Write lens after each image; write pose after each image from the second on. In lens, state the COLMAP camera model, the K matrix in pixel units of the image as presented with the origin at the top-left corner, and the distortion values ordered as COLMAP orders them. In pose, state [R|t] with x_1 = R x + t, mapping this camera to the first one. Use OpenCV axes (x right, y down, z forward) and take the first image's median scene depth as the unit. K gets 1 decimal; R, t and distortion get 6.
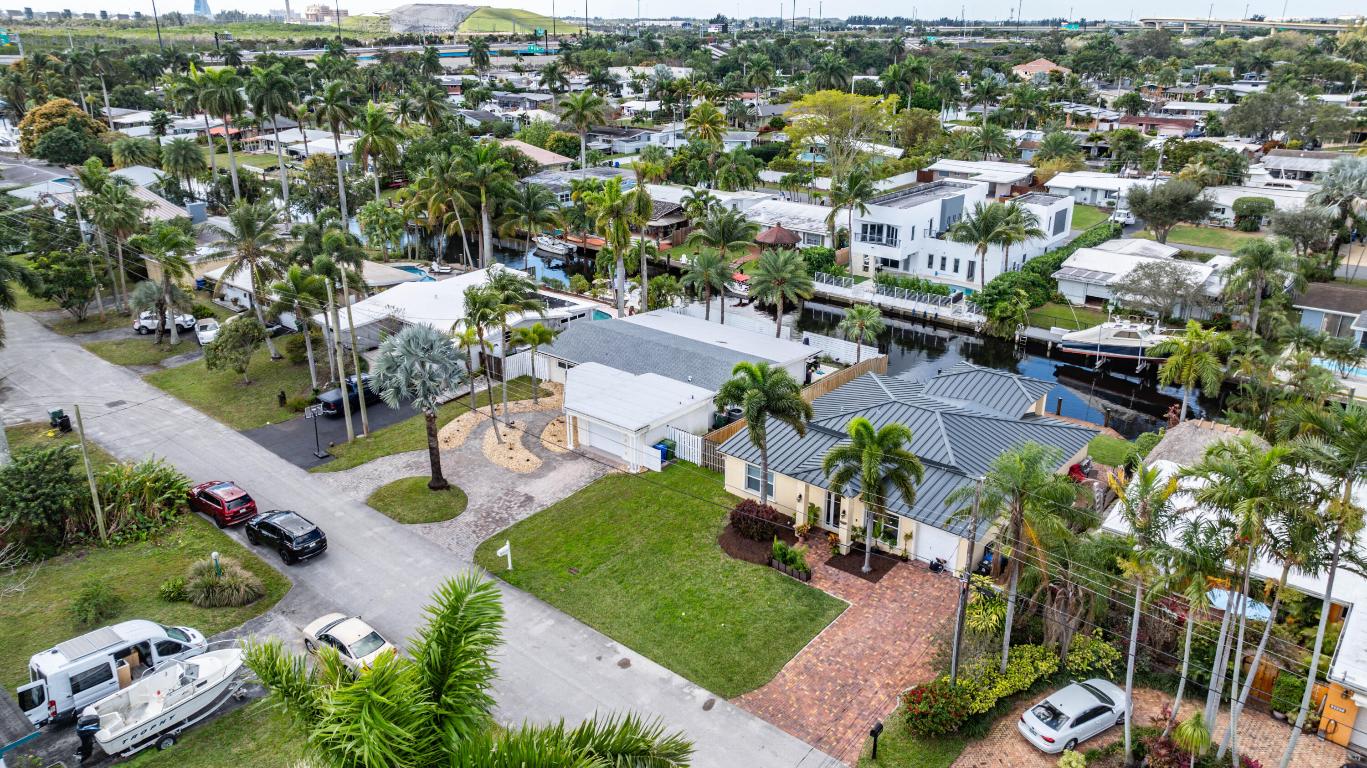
lens RADIAL K [[961.4, 0, 683.5], [0, 961.4, 384.0], [0, 0, 1]] dist [-0.028905, 0.053107]
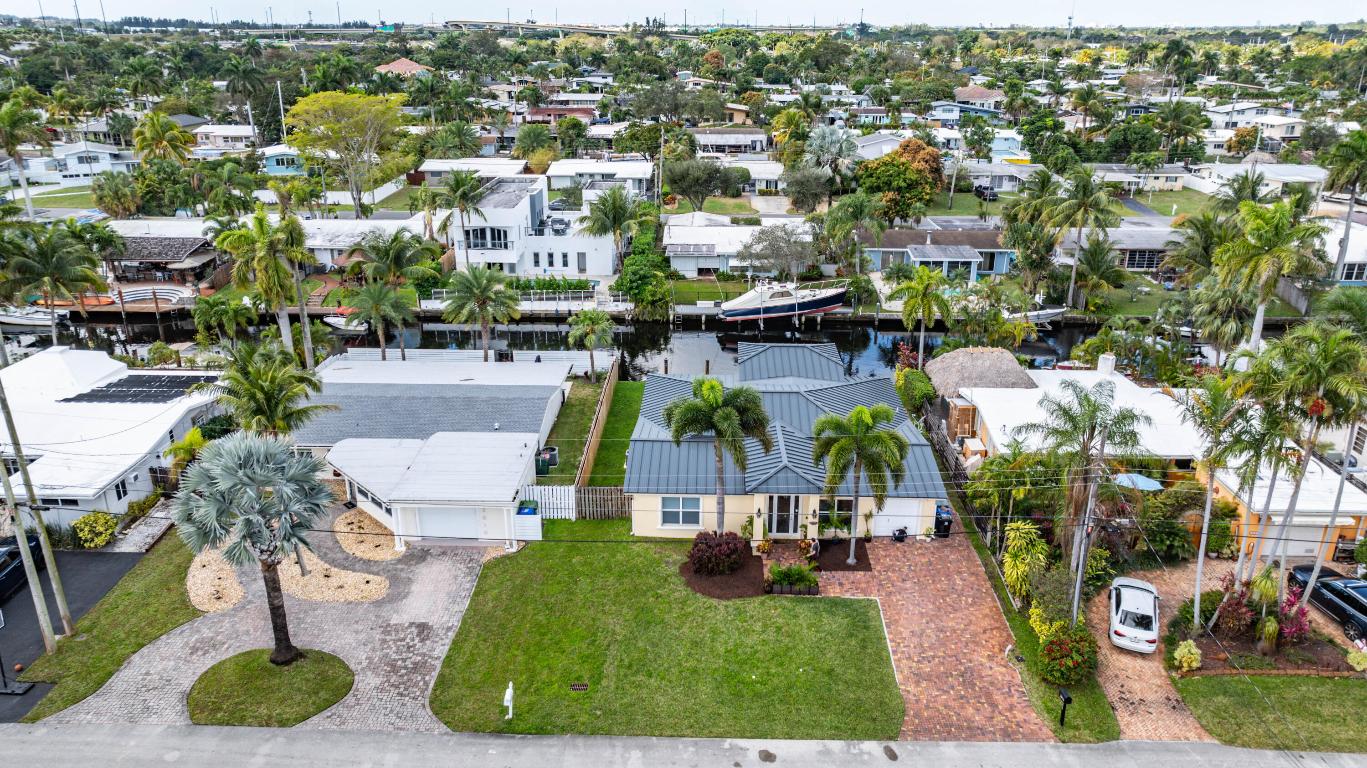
lens RADIAL K [[961.4, 0, 683.5], [0, 961.4, 384.0], [0, 0, 1]] dist [-0.028905, 0.053107]
pose [[0.778869, -0.218302, 0.587969, -0.261464], [0.220400, 0.972946, 0.069278, -0.047374], [-0.587186, 0.075630, 0.805911, 0.168927]]
